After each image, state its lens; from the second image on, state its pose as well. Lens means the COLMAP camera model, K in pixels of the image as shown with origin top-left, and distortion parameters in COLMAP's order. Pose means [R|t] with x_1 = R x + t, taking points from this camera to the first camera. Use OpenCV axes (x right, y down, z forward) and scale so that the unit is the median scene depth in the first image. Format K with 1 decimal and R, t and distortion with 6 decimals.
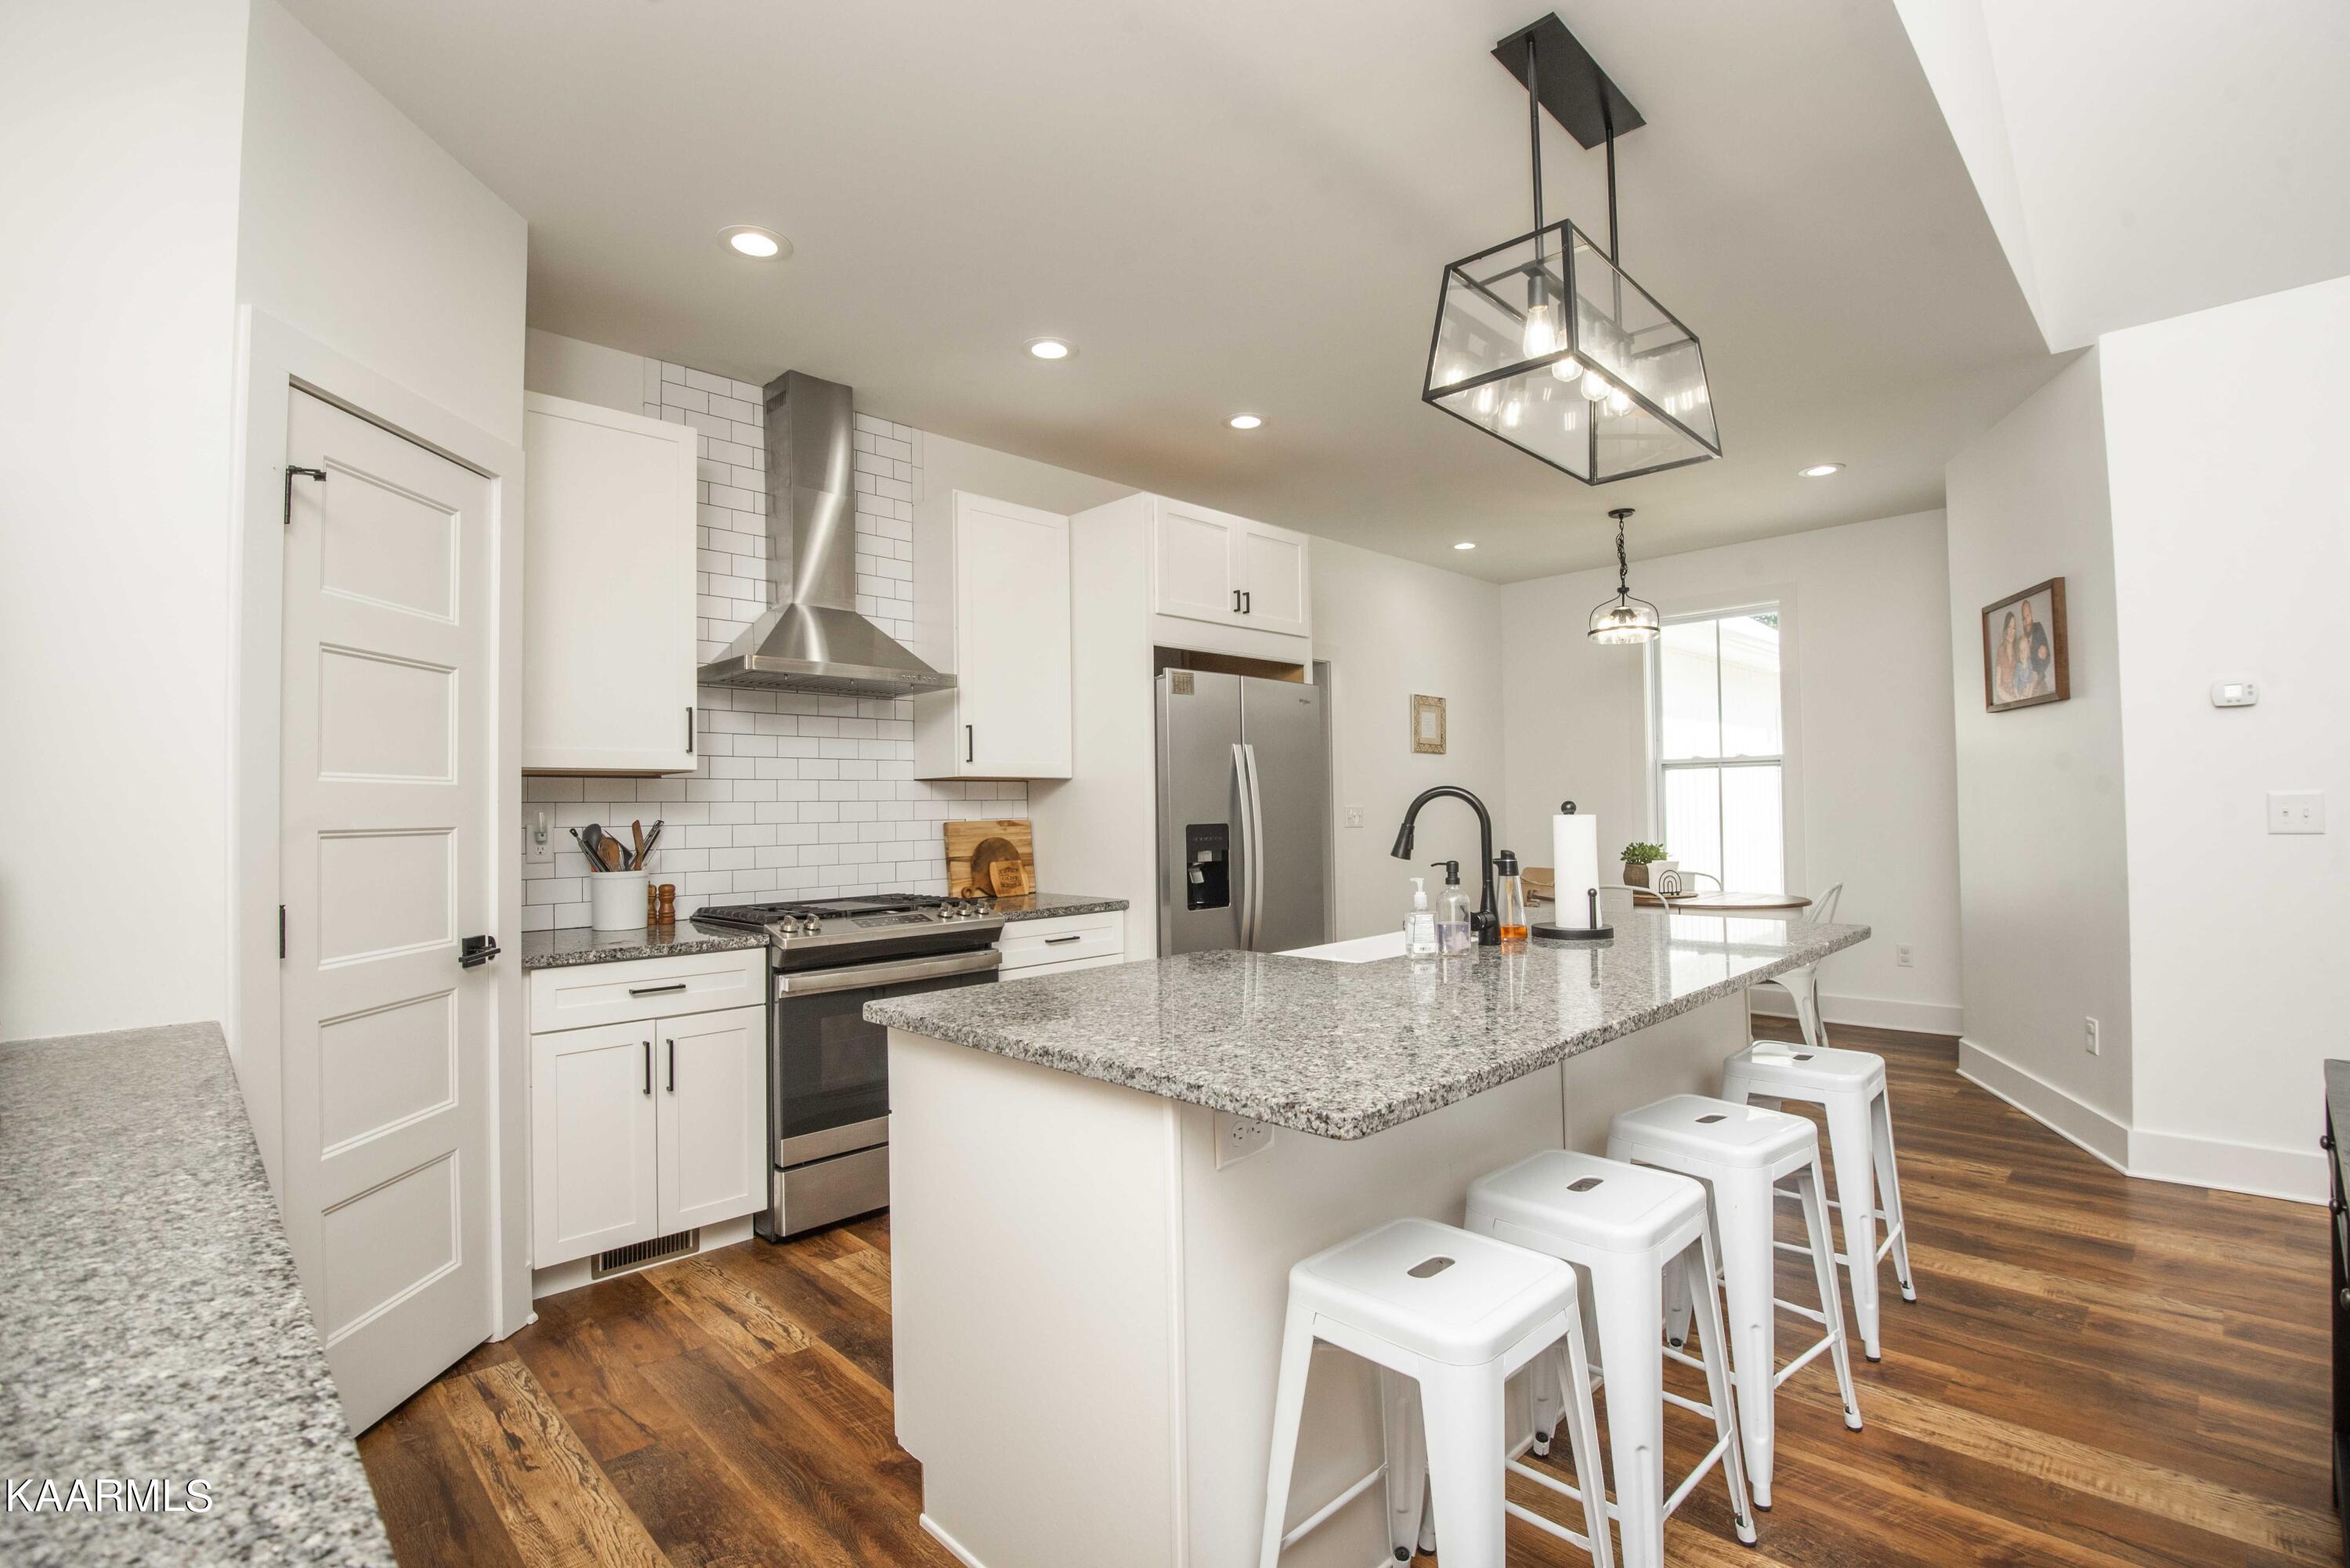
lens RADIAL K [[1064.7, 0, 1188.4], [0, 1064.7, 774.2], [0, 0, 1]] dist [-0.025468, -0.008584]
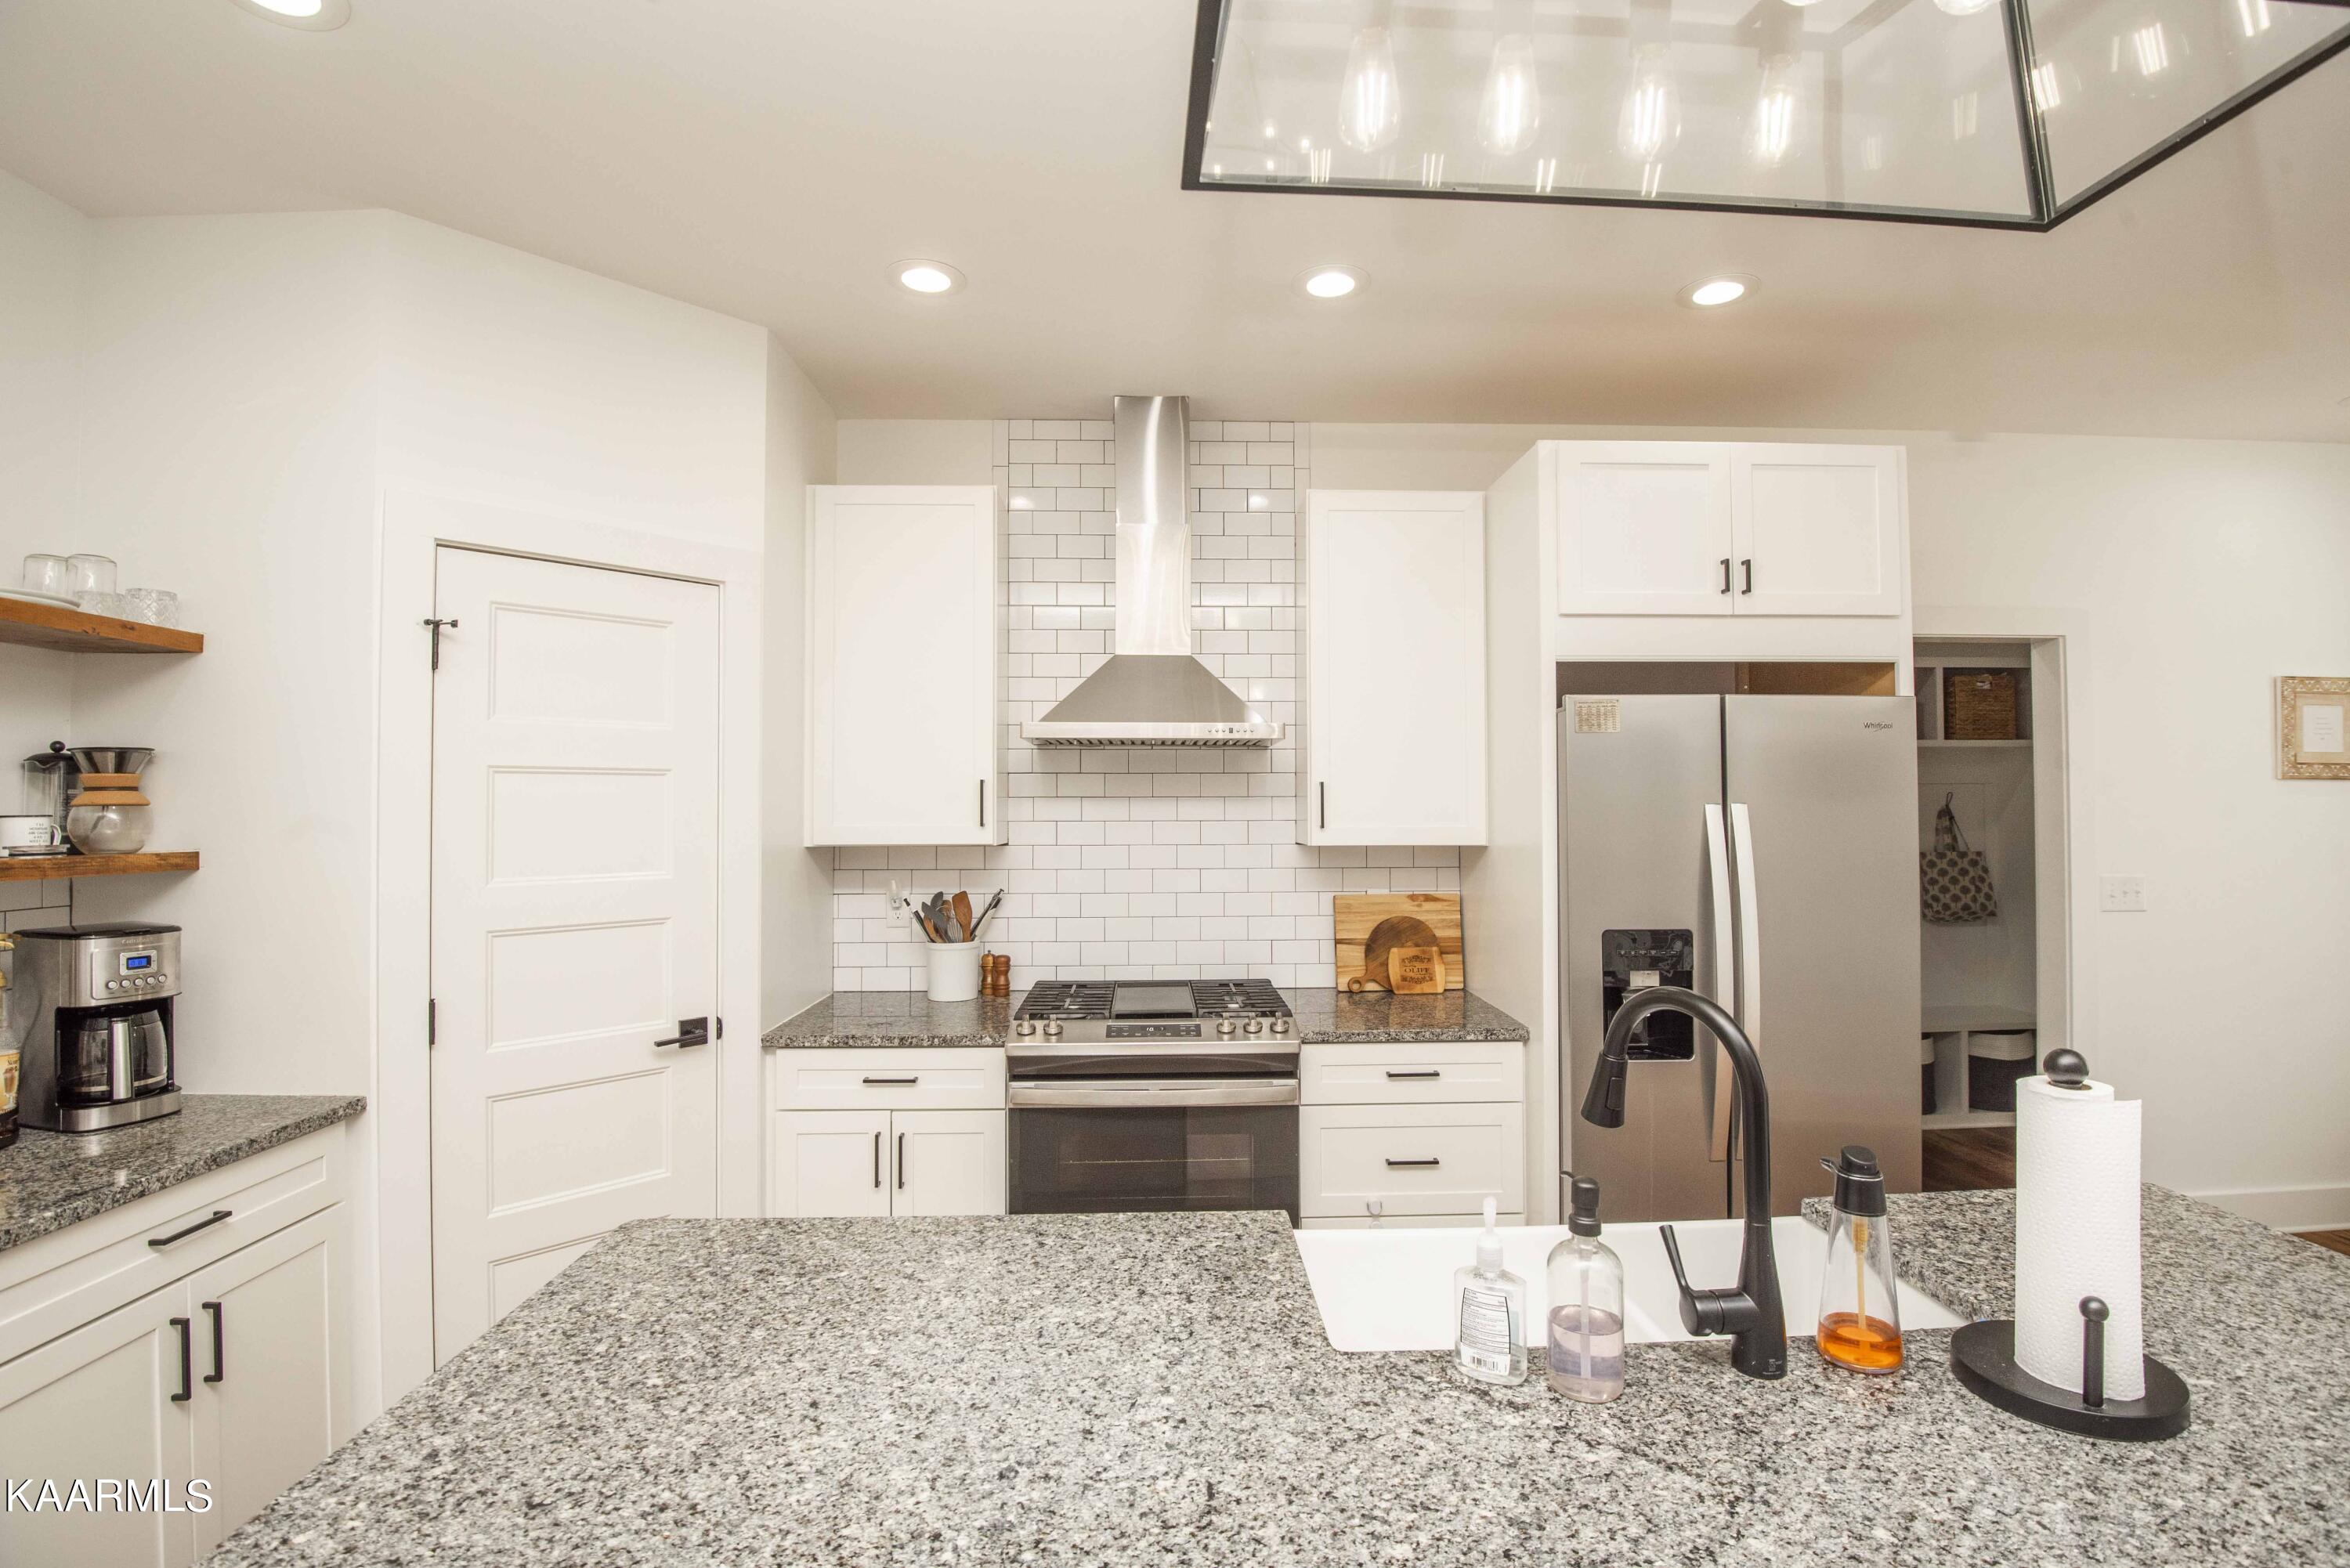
lens RADIAL K [[1064.7, 0, 1185.6], [0, 1064.7, 778.2], [0, 0, 1]] dist [-0.025468, -0.008584]
pose [[0.731456, -0.004080, -0.681876, 0.251804], [0.014182, 0.999857, 0.009231, -0.055333], [0.681741, -0.016422, 0.731409, 0.332685]]
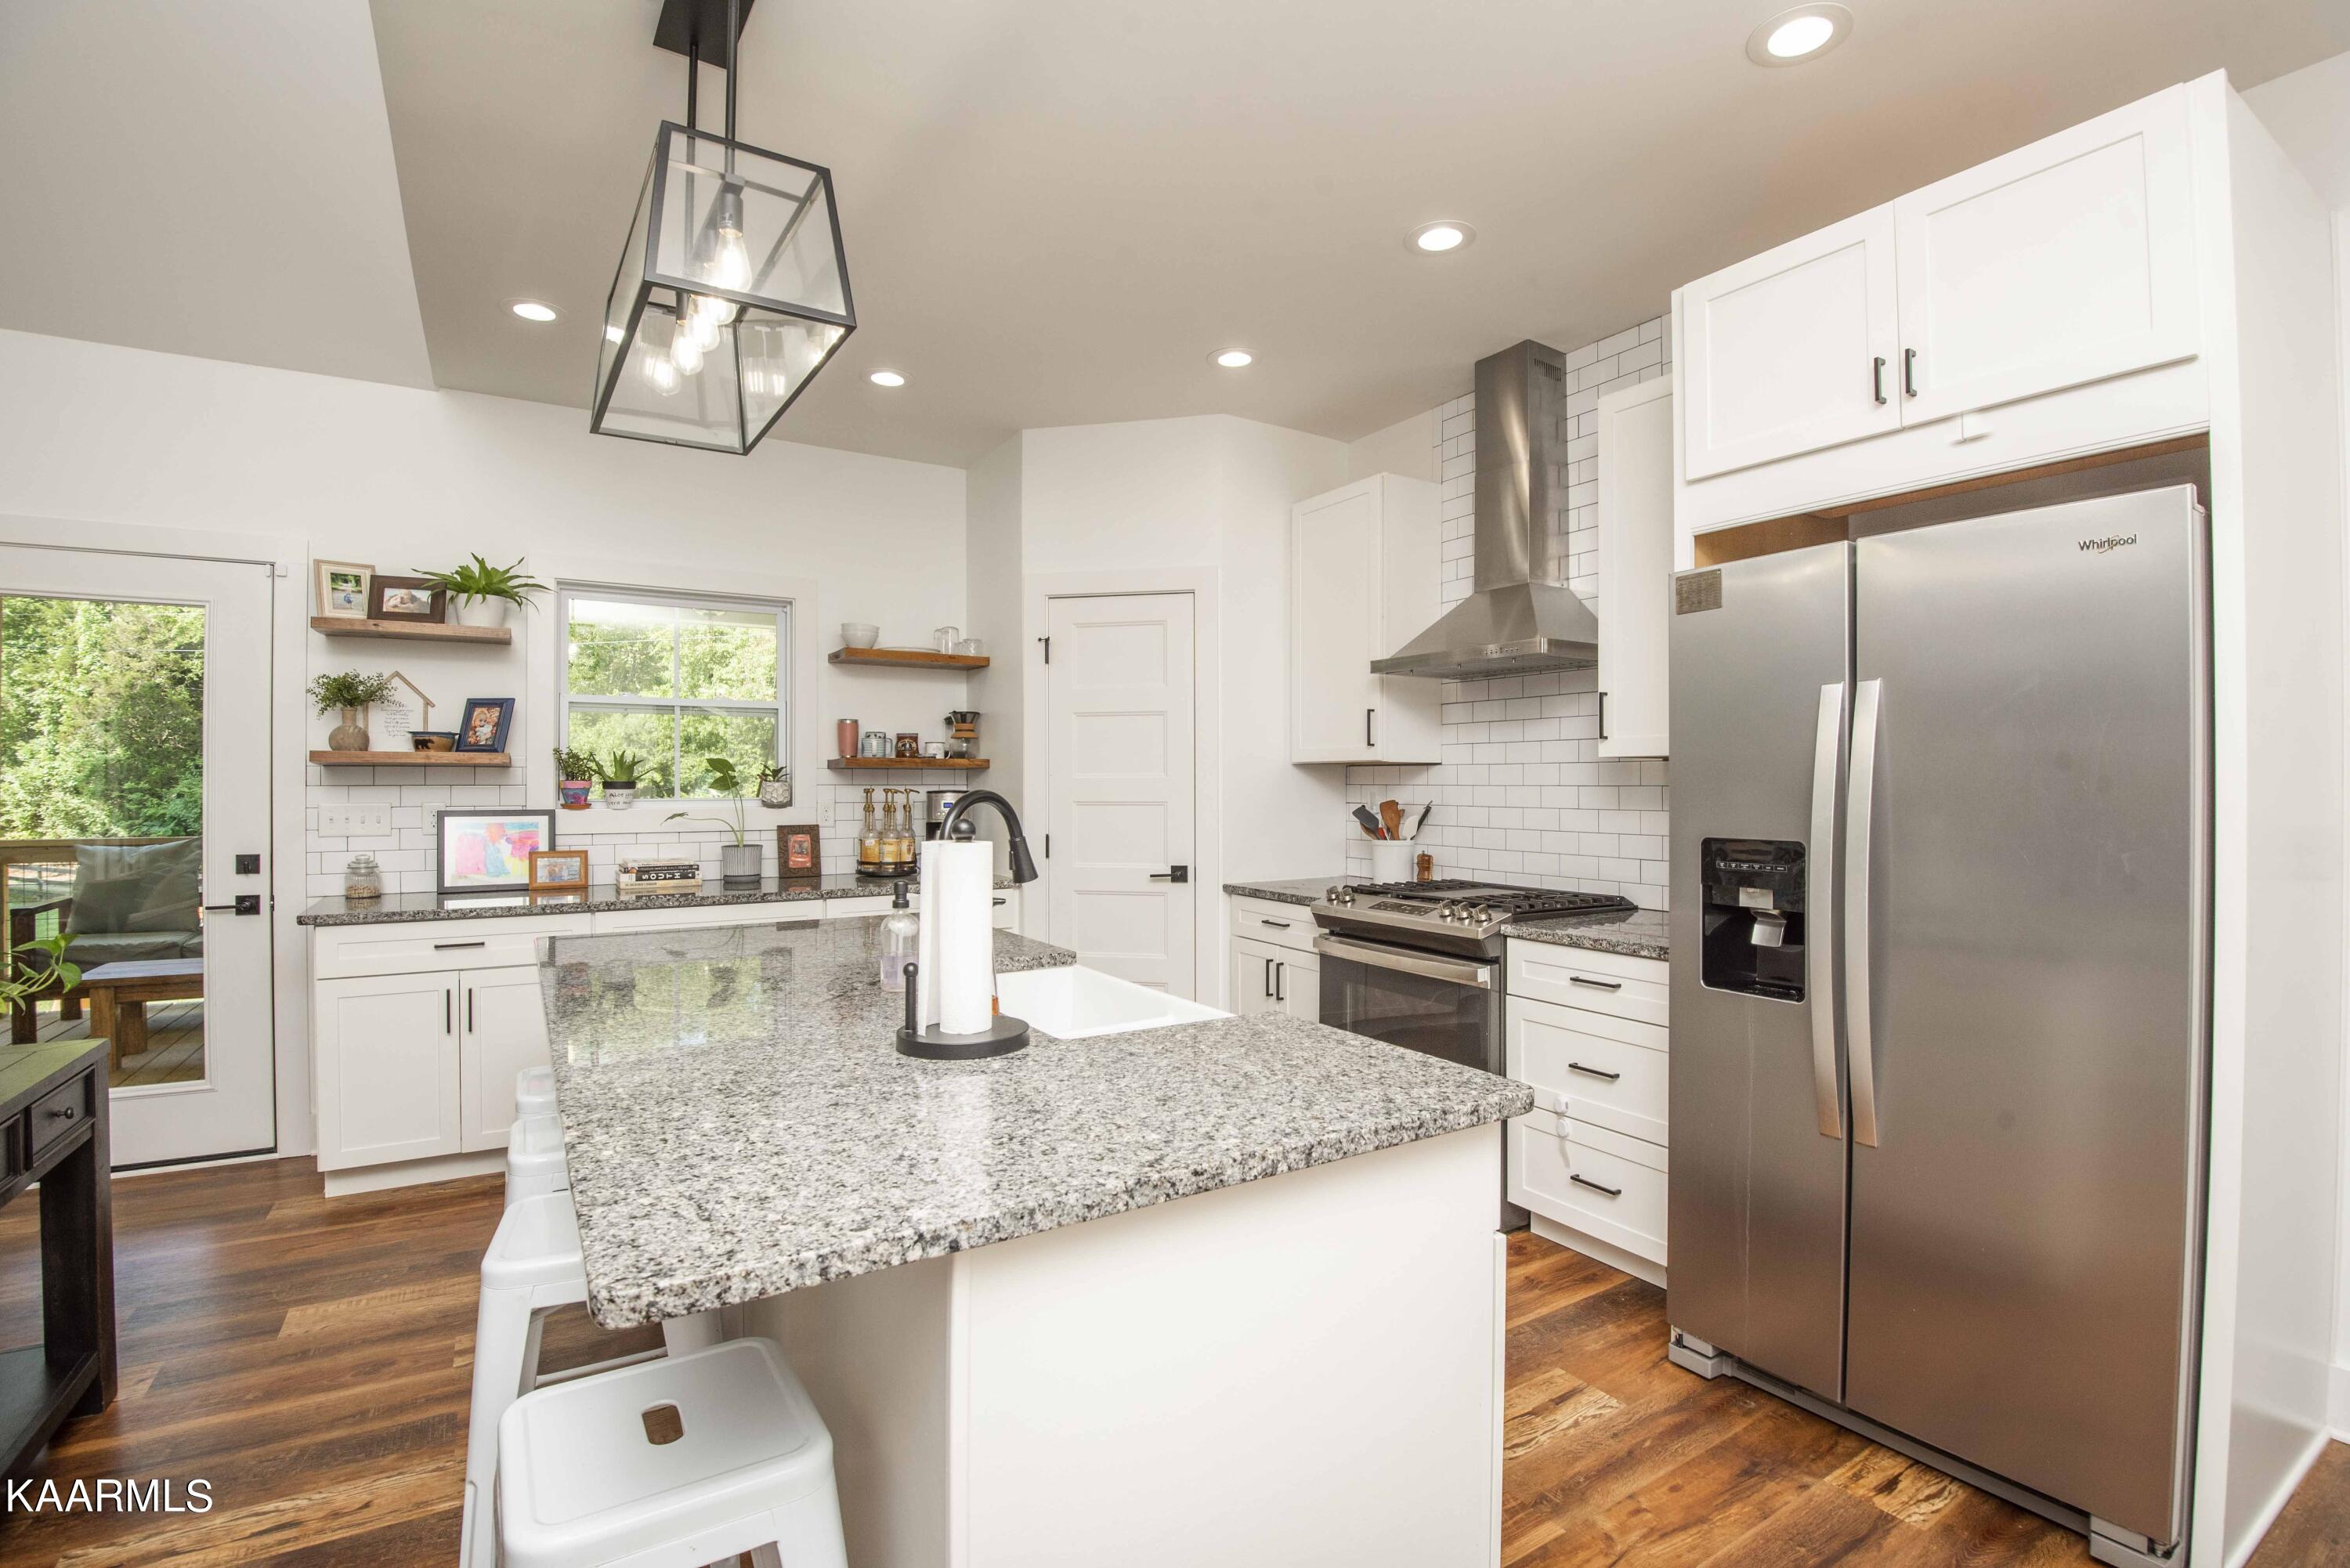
lens RADIAL K [[1064.7, 0, 1184.6], [0, 1064.7, 779.9], [0, 0, 1]] dist [-0.025468, -0.008584]
pose [[-0.225710, 0.012077, -0.974120, 0.609150], [0.033651, 0.999423, 0.004594, 0.004455], [0.973613, -0.031744, -0.225986, 0.838871]]
